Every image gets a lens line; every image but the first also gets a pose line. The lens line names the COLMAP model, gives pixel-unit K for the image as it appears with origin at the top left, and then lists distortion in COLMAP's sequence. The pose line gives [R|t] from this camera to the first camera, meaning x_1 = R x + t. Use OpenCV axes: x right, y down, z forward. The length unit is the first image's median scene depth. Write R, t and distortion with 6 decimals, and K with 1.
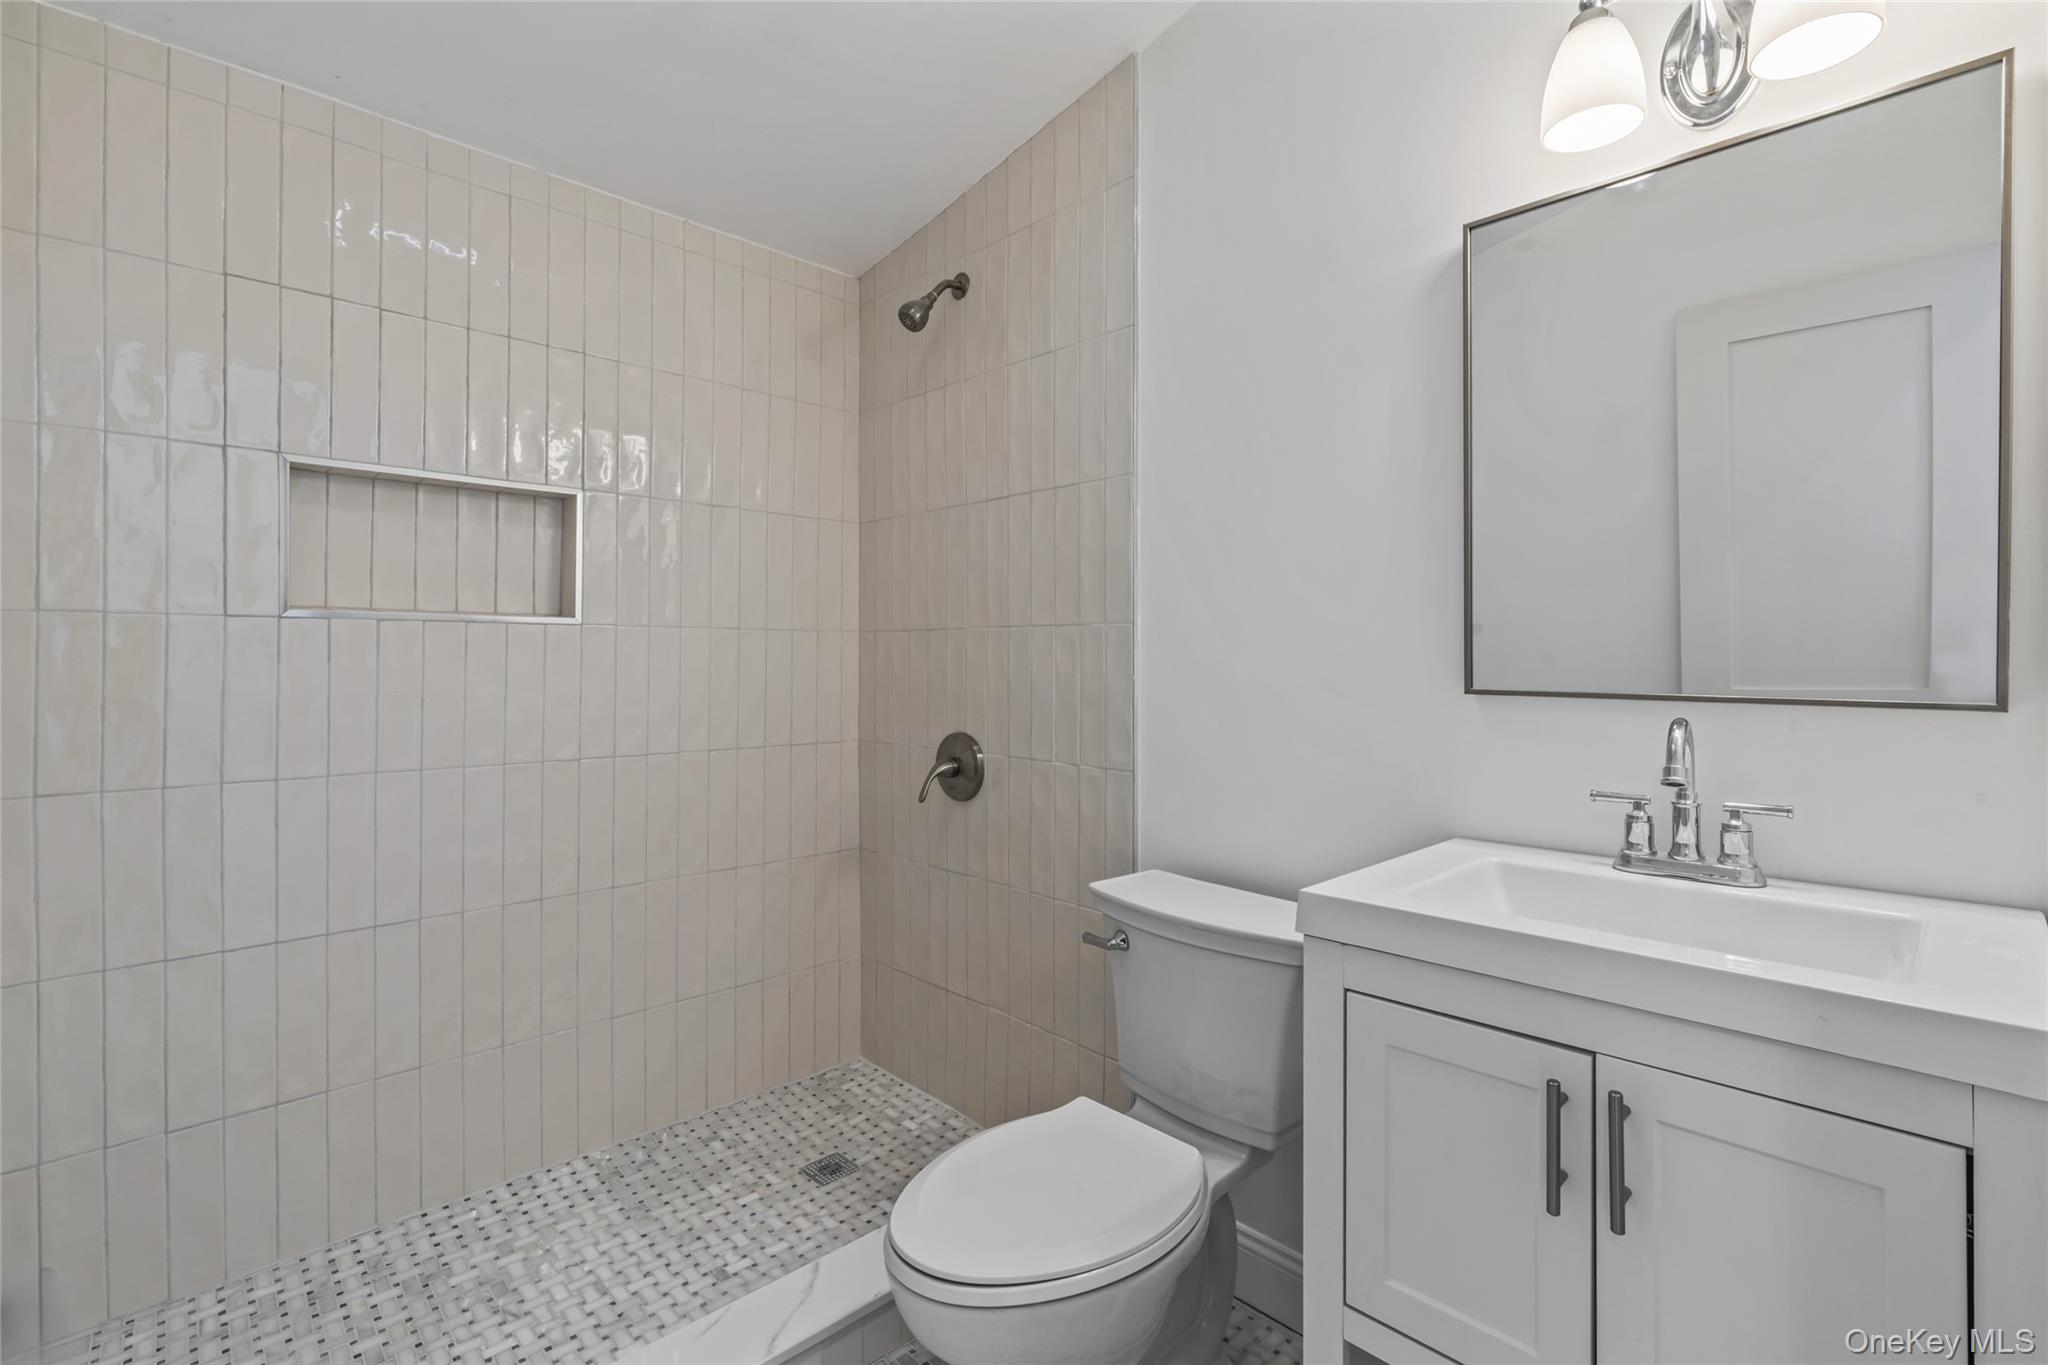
lens RADIAL K [[906.9, 0, 1024.0], [0, 906.9, 682.5], [0, 0, 1]] dist [-0.017772, 0.000430]
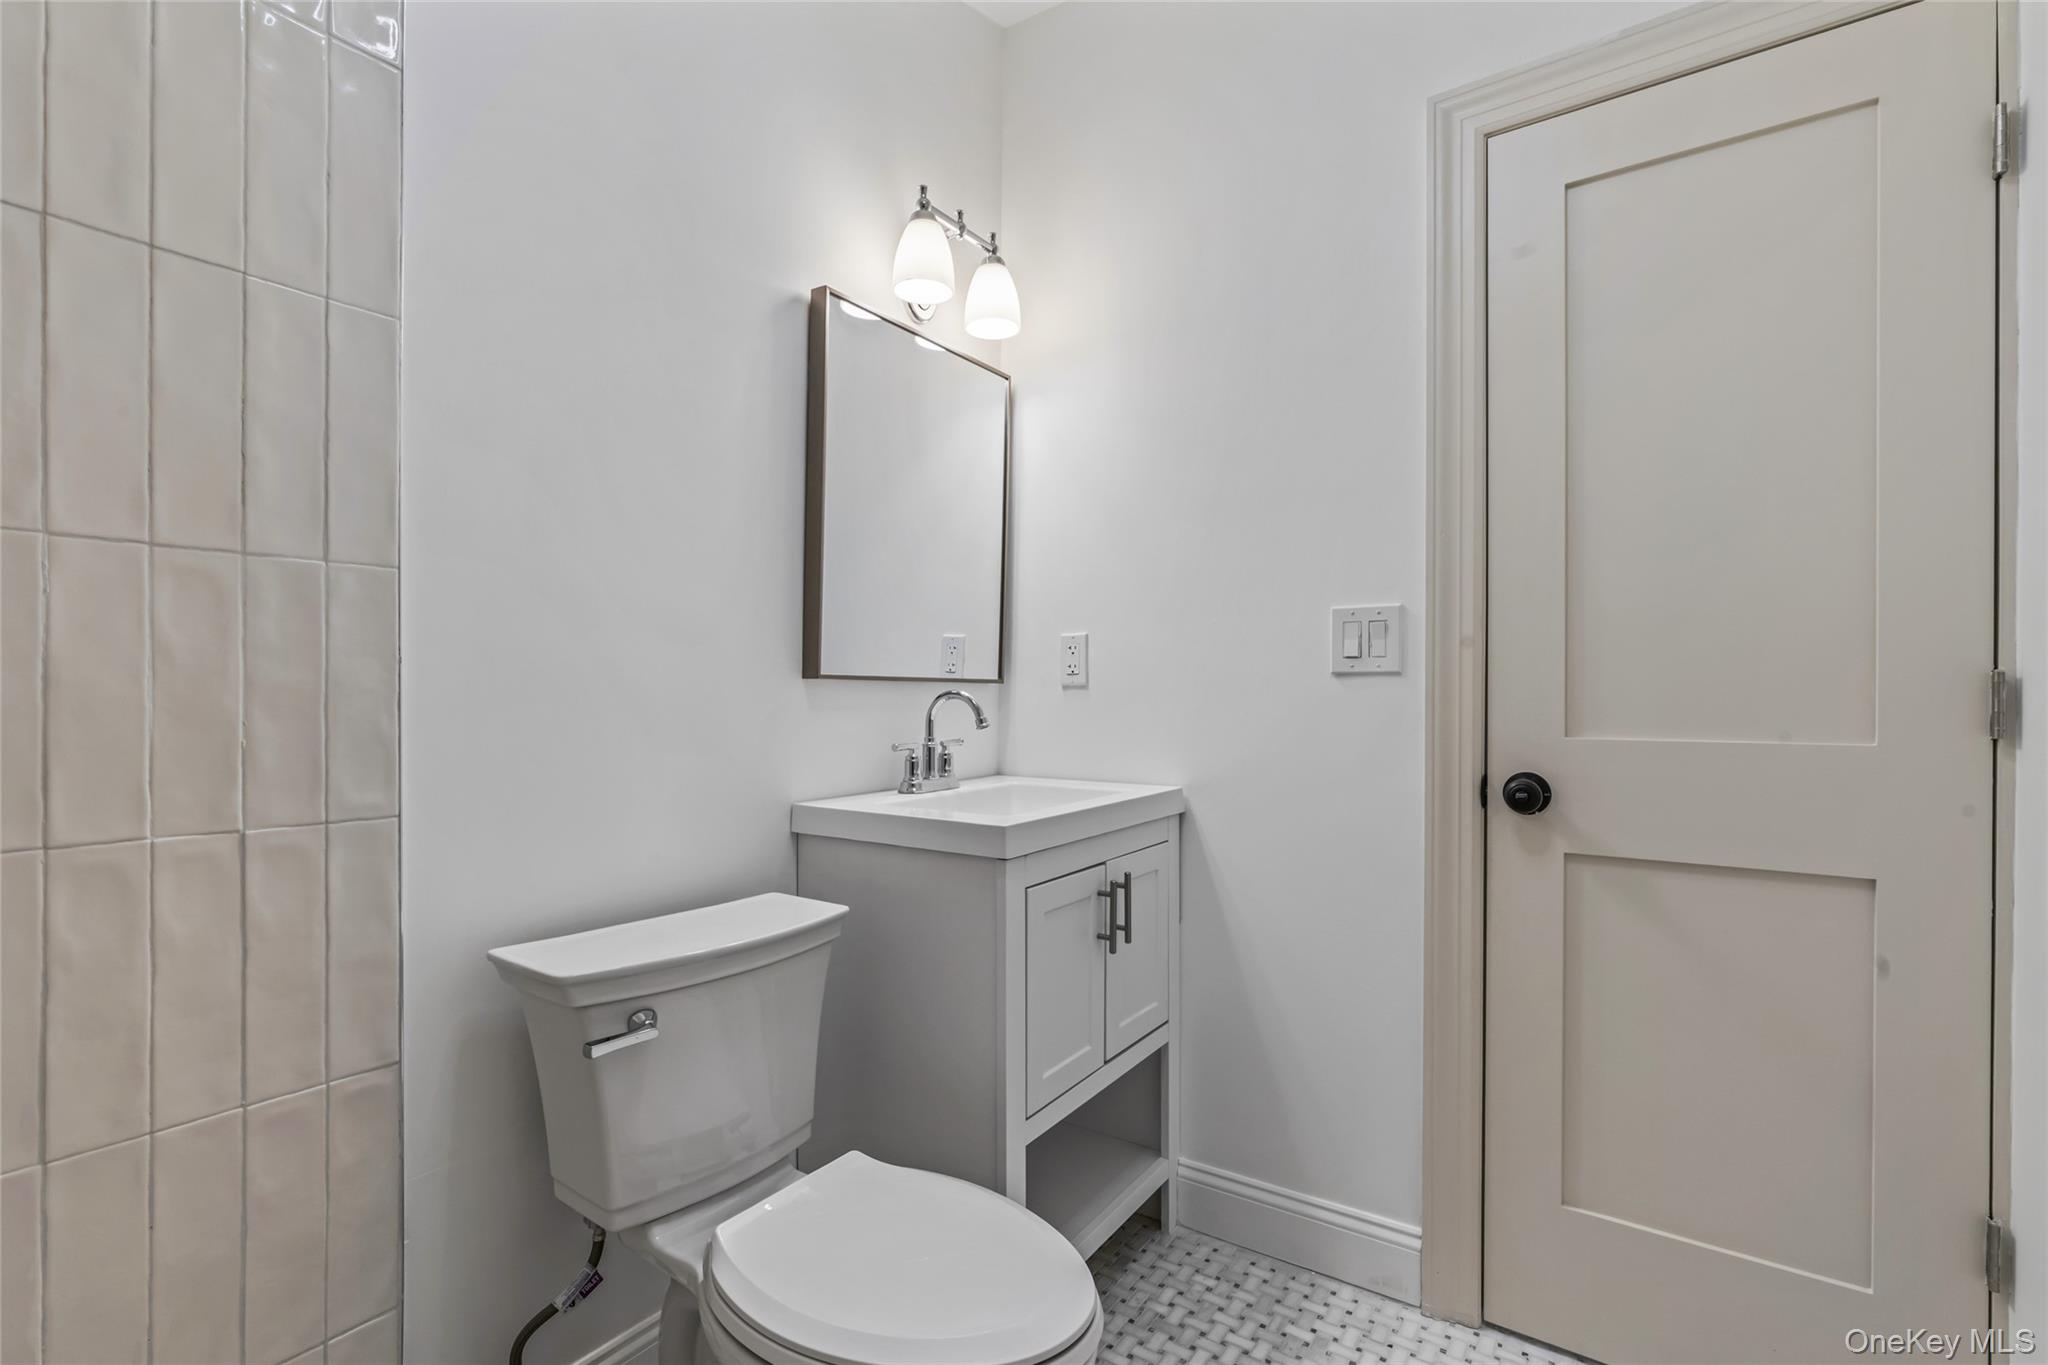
lens RADIAL K [[906.9, 0, 1024.0], [0, 906.9, 682.5], [0, 0, 1]] dist [-0.017772, 0.000430]
pose [[-0.195060, -0.008788, 0.980752, -0.535125], [0.002813, 0.999951, 0.009520, 0.005394], [-0.980787, 0.004616, -0.195025, 0.696097]]
